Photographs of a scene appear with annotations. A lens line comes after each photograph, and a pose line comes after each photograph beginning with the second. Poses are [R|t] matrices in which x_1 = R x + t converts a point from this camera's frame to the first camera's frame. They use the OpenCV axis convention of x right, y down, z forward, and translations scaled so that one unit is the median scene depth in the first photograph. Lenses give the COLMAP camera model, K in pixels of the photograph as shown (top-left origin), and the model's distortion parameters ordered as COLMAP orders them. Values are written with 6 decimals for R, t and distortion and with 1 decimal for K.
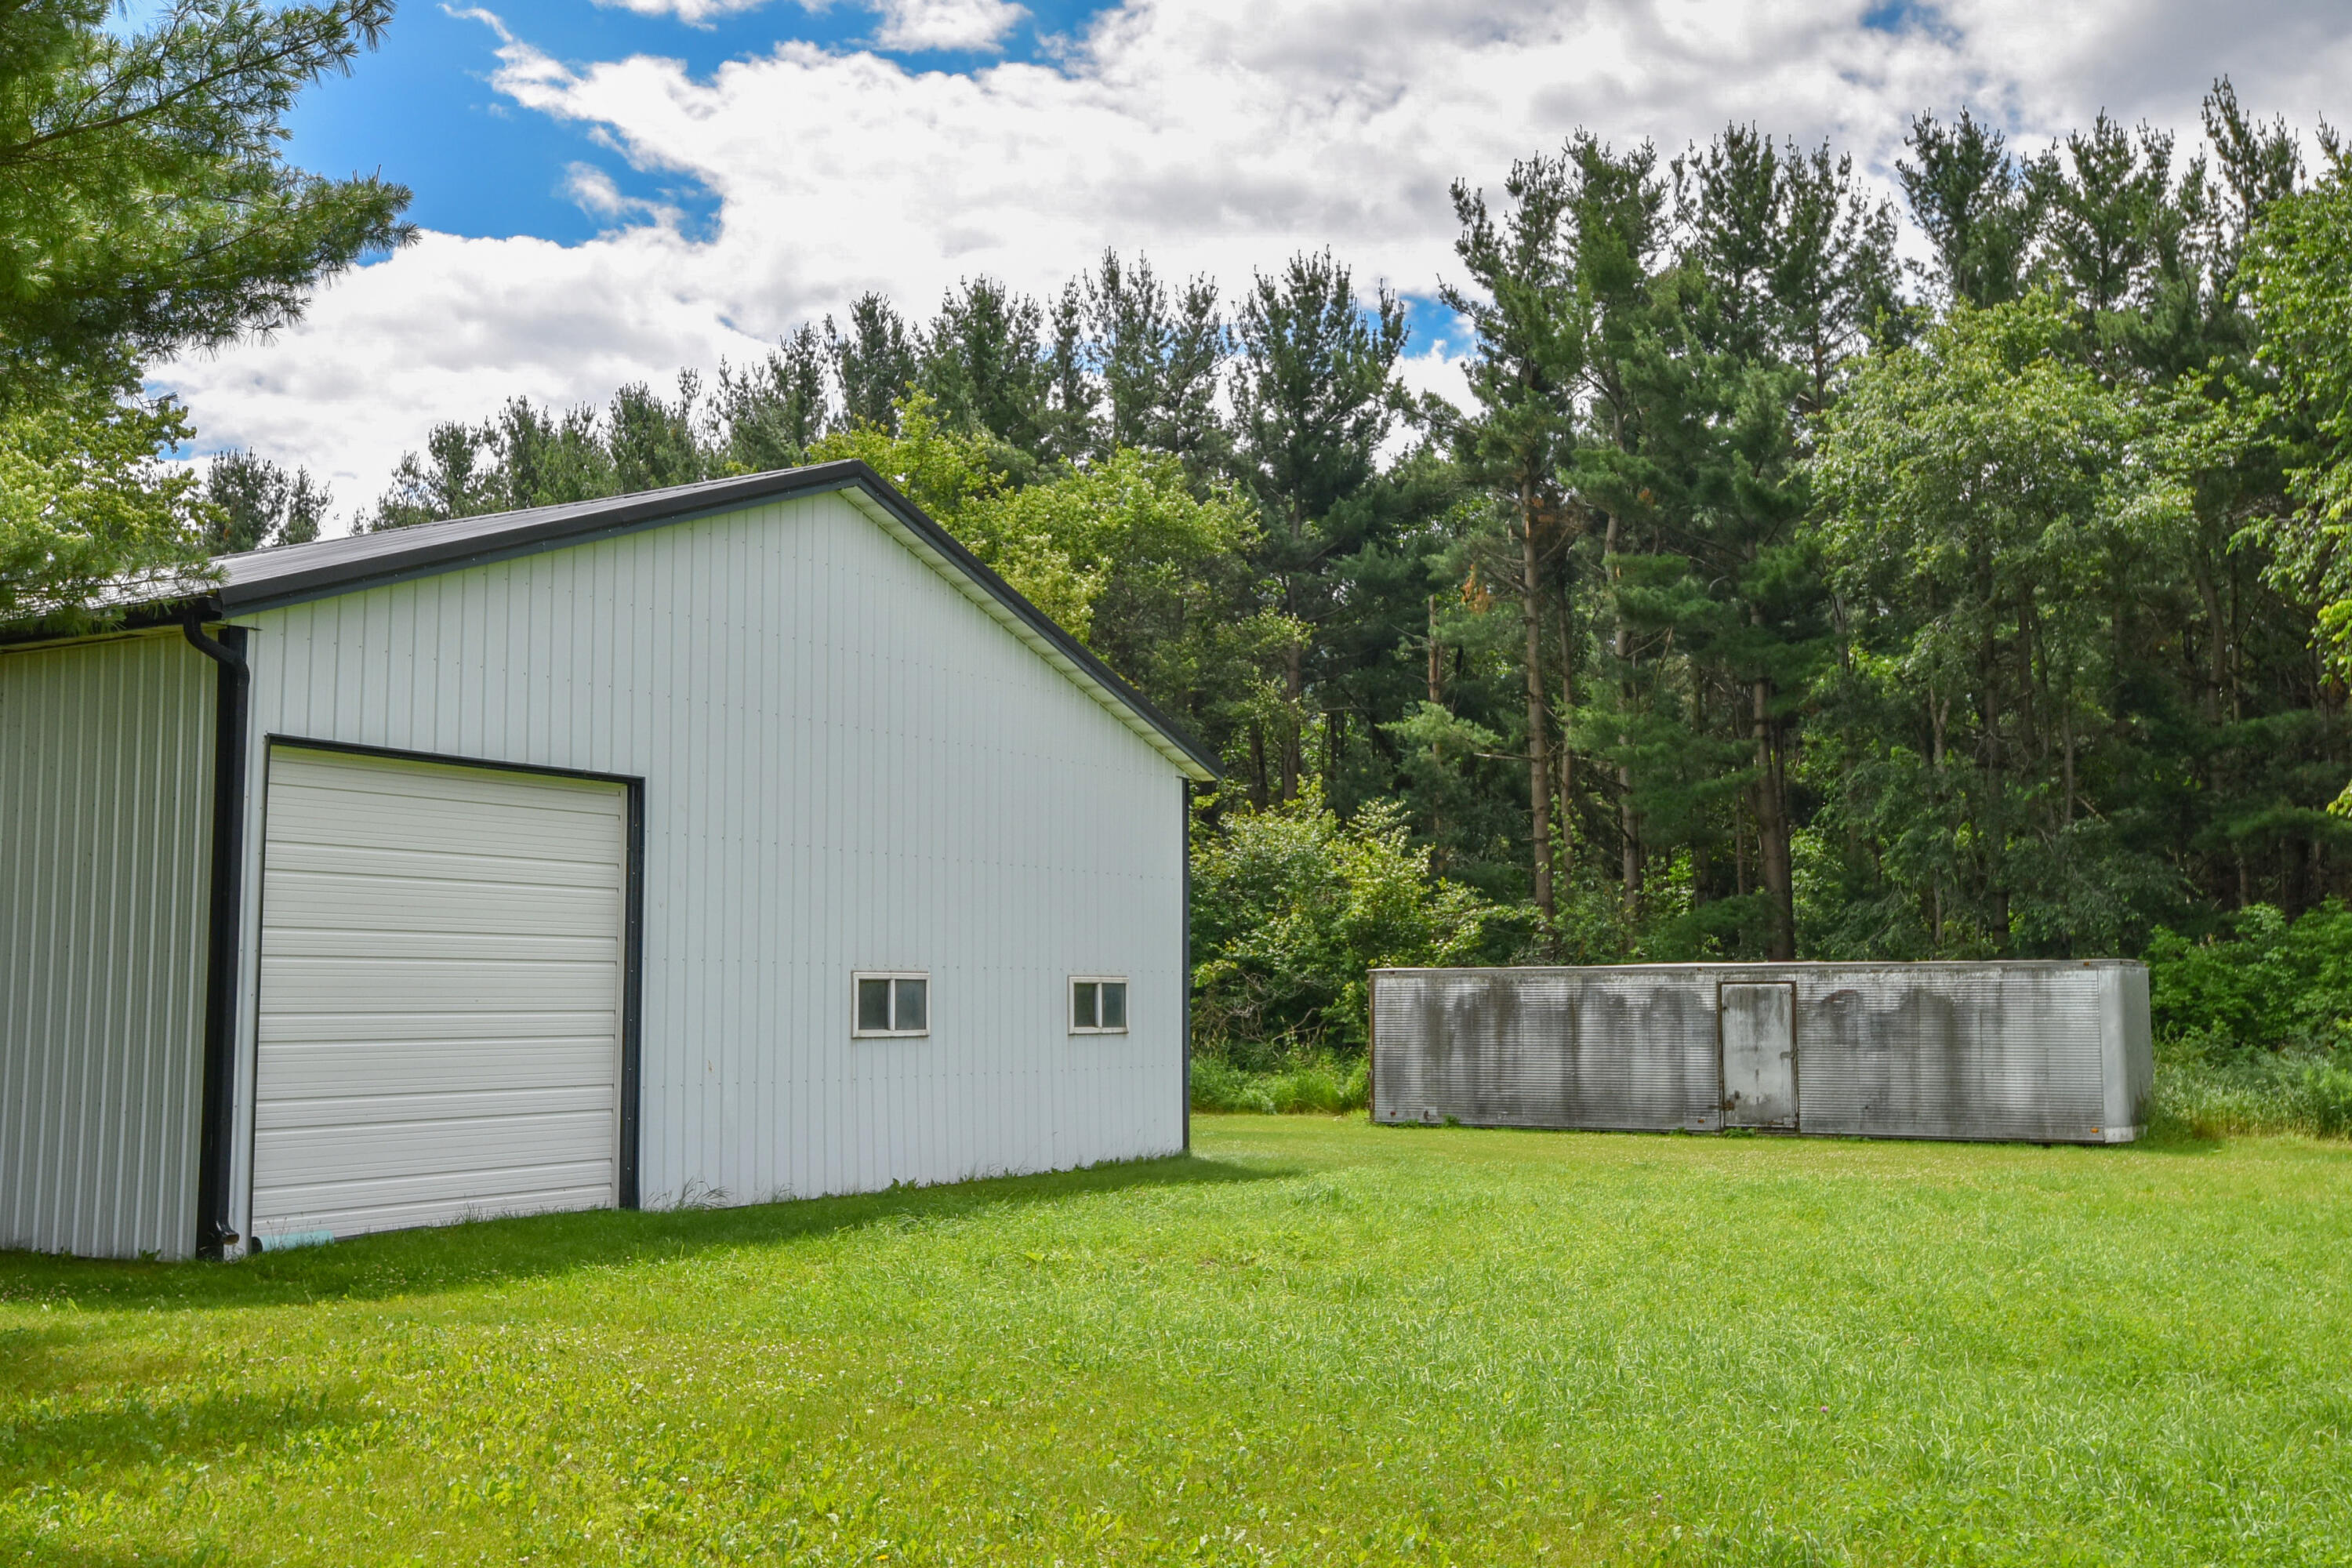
lens RADIAL K [[2396.4, 0, 1176.0], [0, 2396.4, 784.0], [0, 0, 1]] dist [-0.002557, -0.000264]
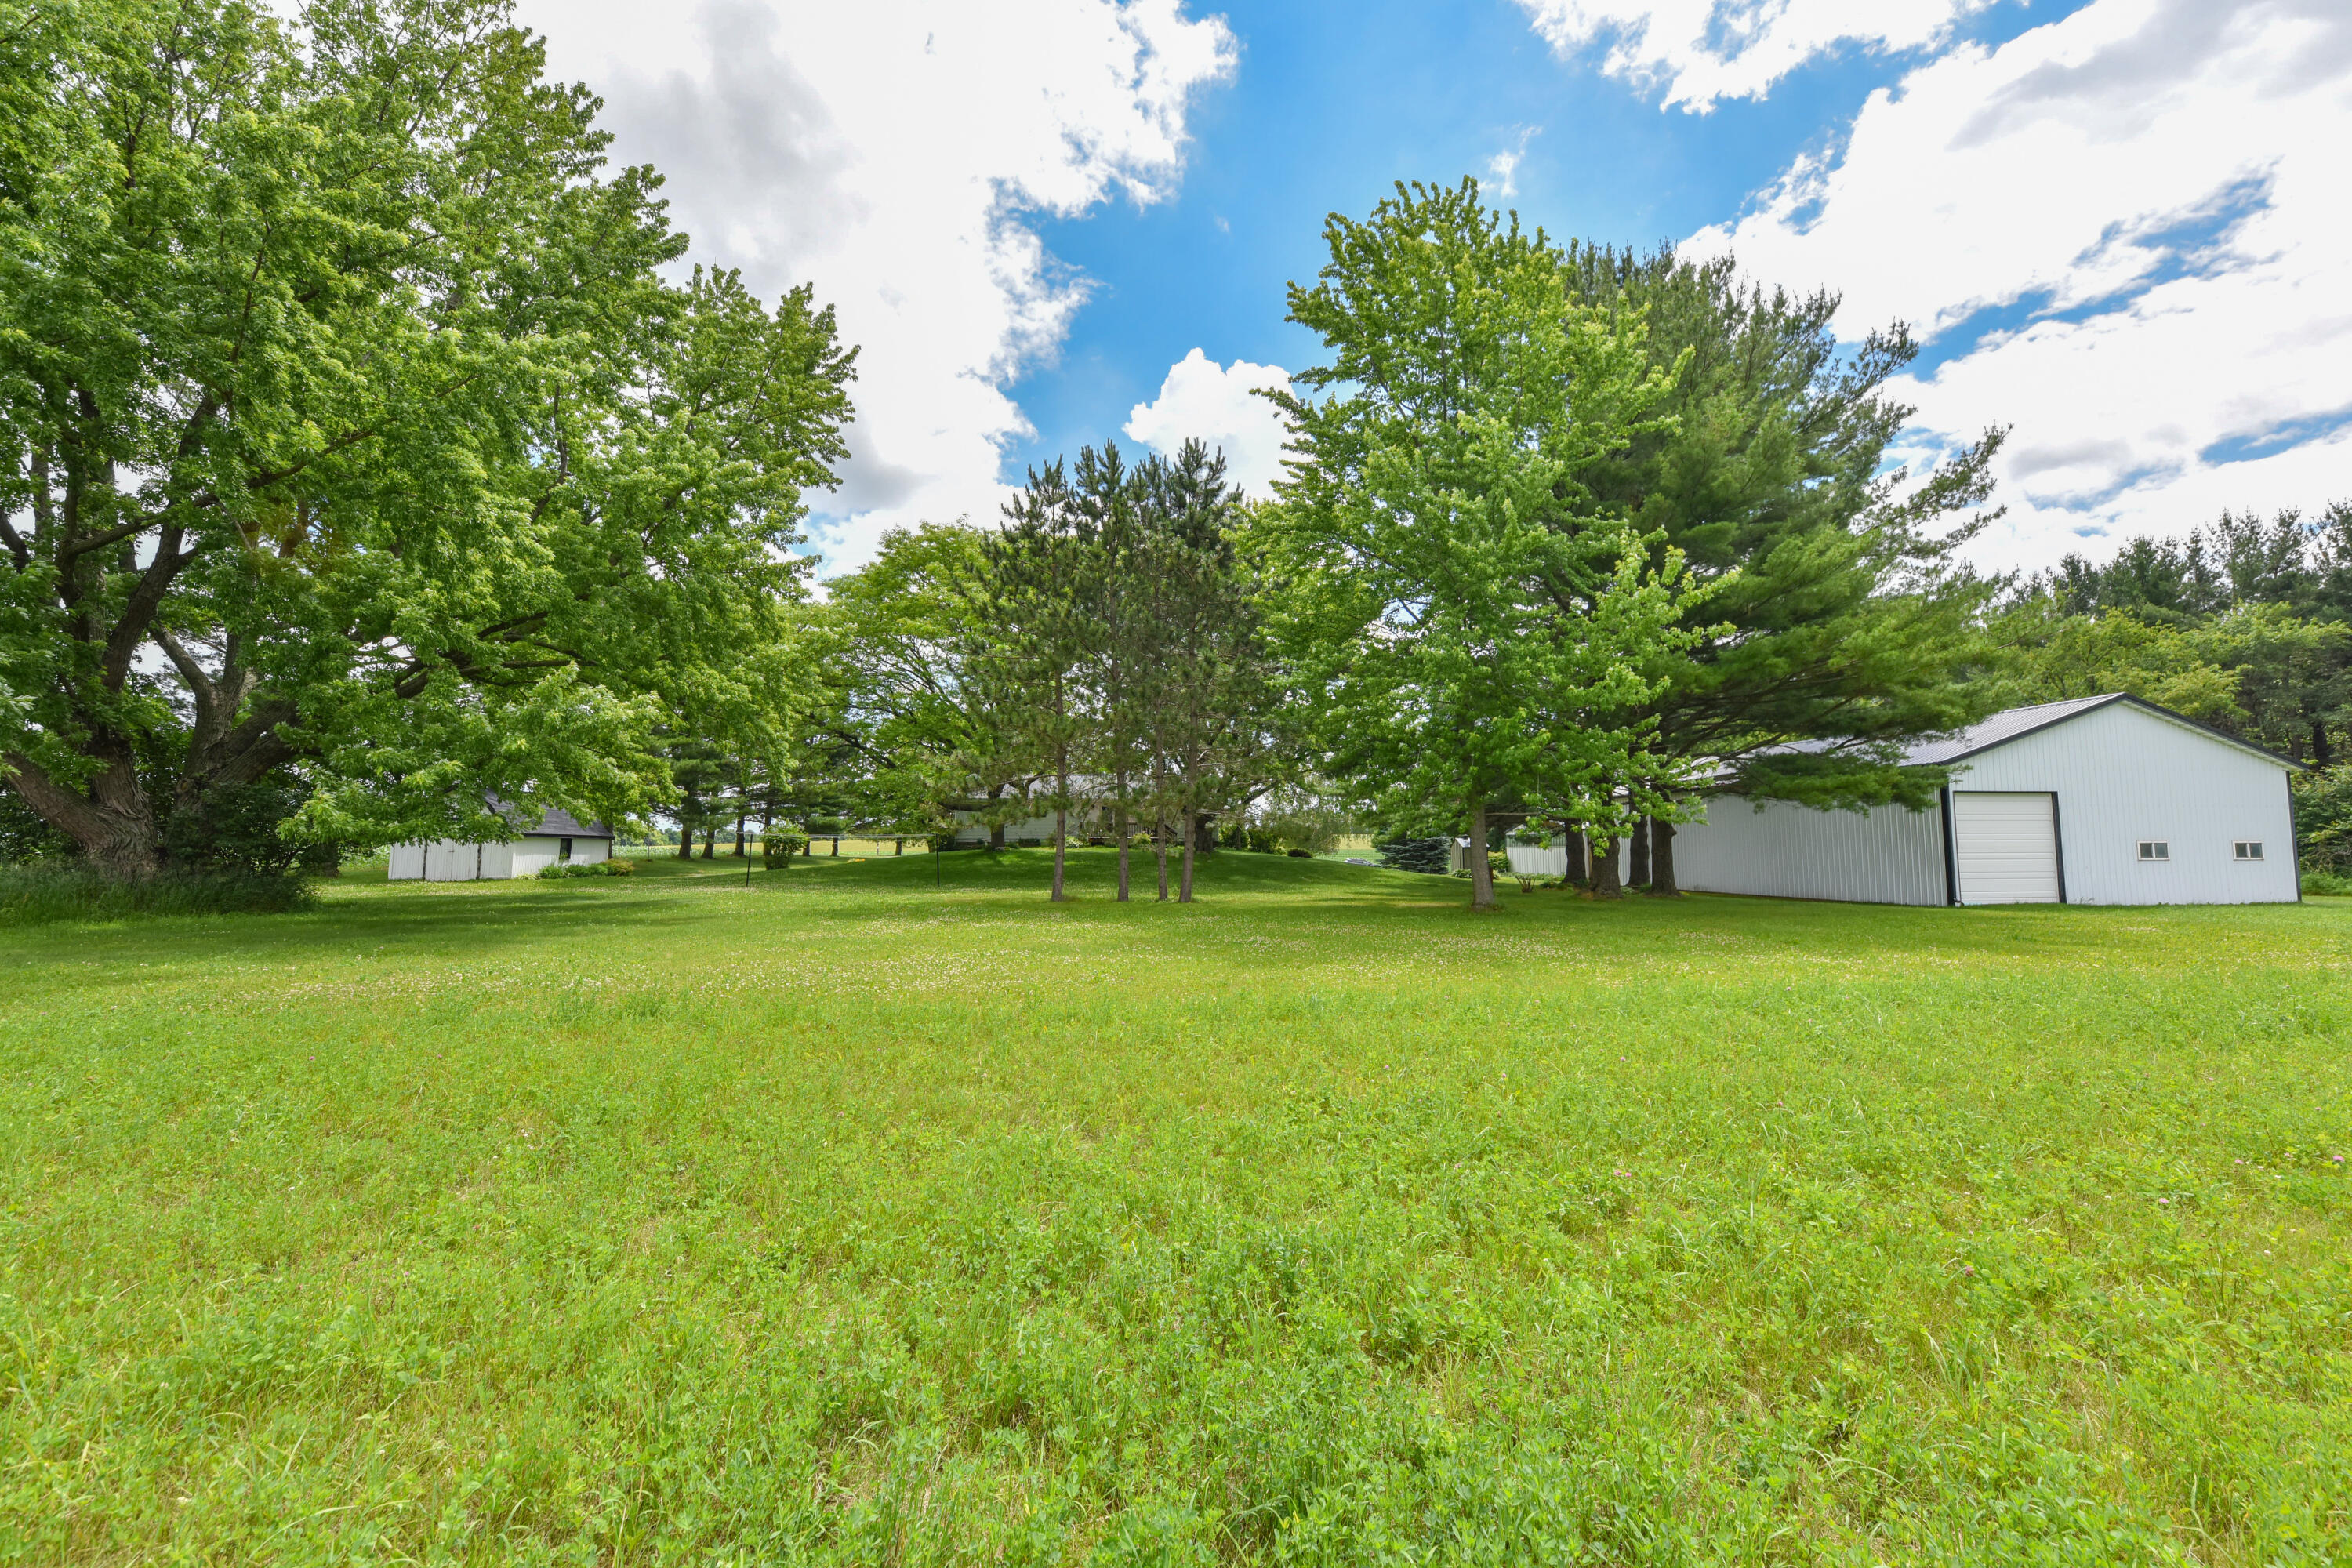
lens RADIAL K [[872.4, 0, 1176.0], [0, 872.4, 784.0], [0, 0, 1]] dist [0.001099, -0.003597]
pose [[0.604884, -0.060296, -0.794027, 0.008505], [0.072961, 0.997131, -0.020138, -0.024795], [0.792964, -0.045752, 0.607548, -0.267920]]
